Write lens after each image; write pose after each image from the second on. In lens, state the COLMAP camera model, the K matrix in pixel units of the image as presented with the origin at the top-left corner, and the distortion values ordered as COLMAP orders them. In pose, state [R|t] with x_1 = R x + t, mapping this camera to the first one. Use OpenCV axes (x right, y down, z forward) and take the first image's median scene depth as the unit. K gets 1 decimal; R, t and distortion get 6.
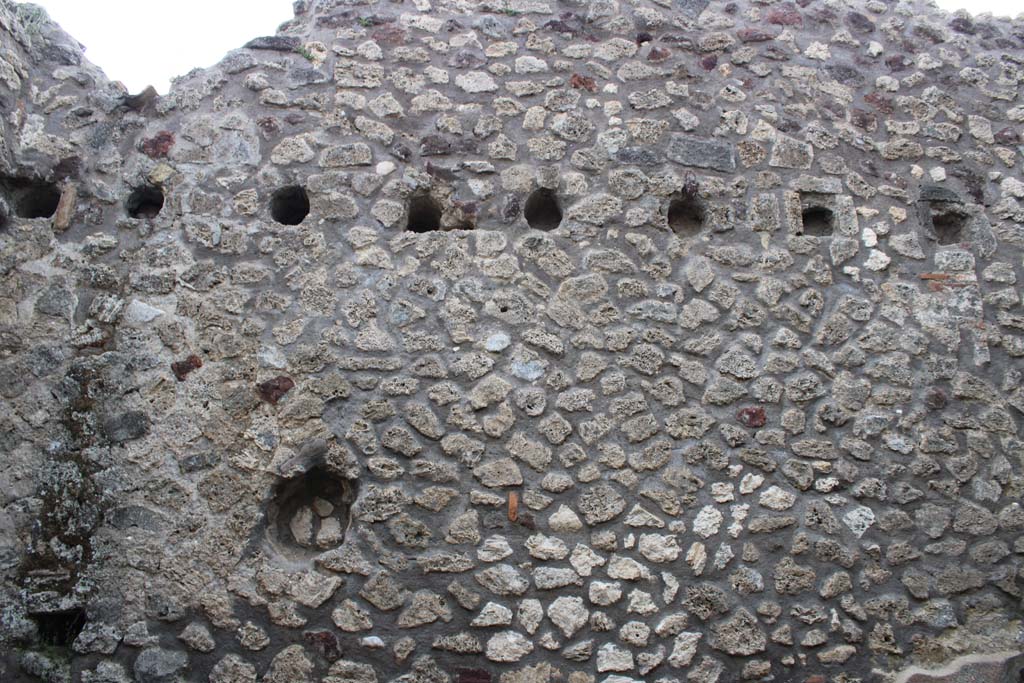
lens RADIAL K [[844.5, 0, 513.4], [0, 844.5, 342.4], [0, 0, 1]] dist [-0.171400, 0.152519]
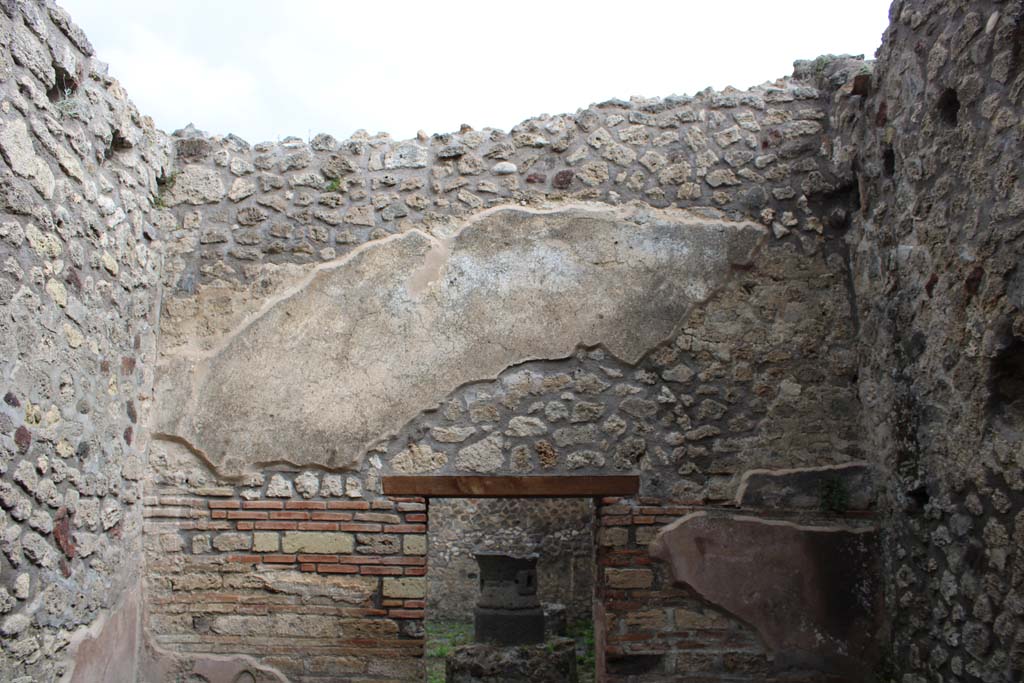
lens RADIAL K [[844.5, 0, 510.9], [0, 844.5, 343.8], [0, 0, 1]] dist [-0.171400, 0.152519]
pose [[-0.048157, -0.201380, -0.978329, 0.770194], [0.340299, 0.917560, -0.205622, 0.143718], [0.939083, -0.342826, 0.024342, 0.373705]]
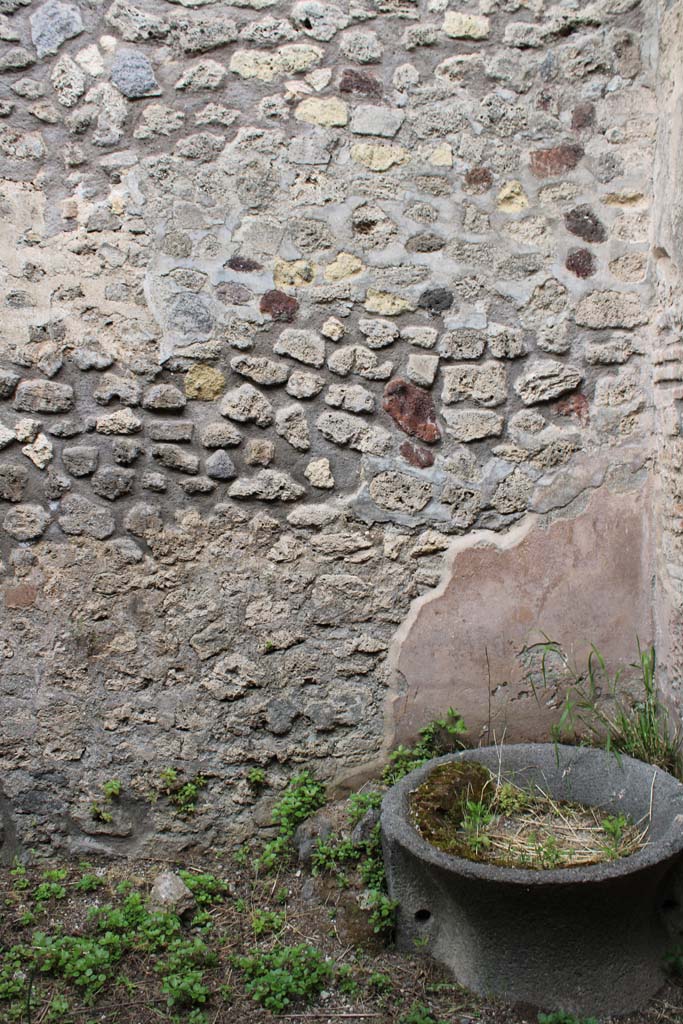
lens RADIAL K [[960.4, 0, 342.0], [0, 960.4, 483.3], [0, 0, 1]] dist [-0.106178, 0.000000]
pose [[-0.997633, 0.032010, 0.060856, -0.337369], [0.015527, 0.967047, -0.254122, 0.280573], [-0.066985, -0.252576, -0.965256, 0.715055]]
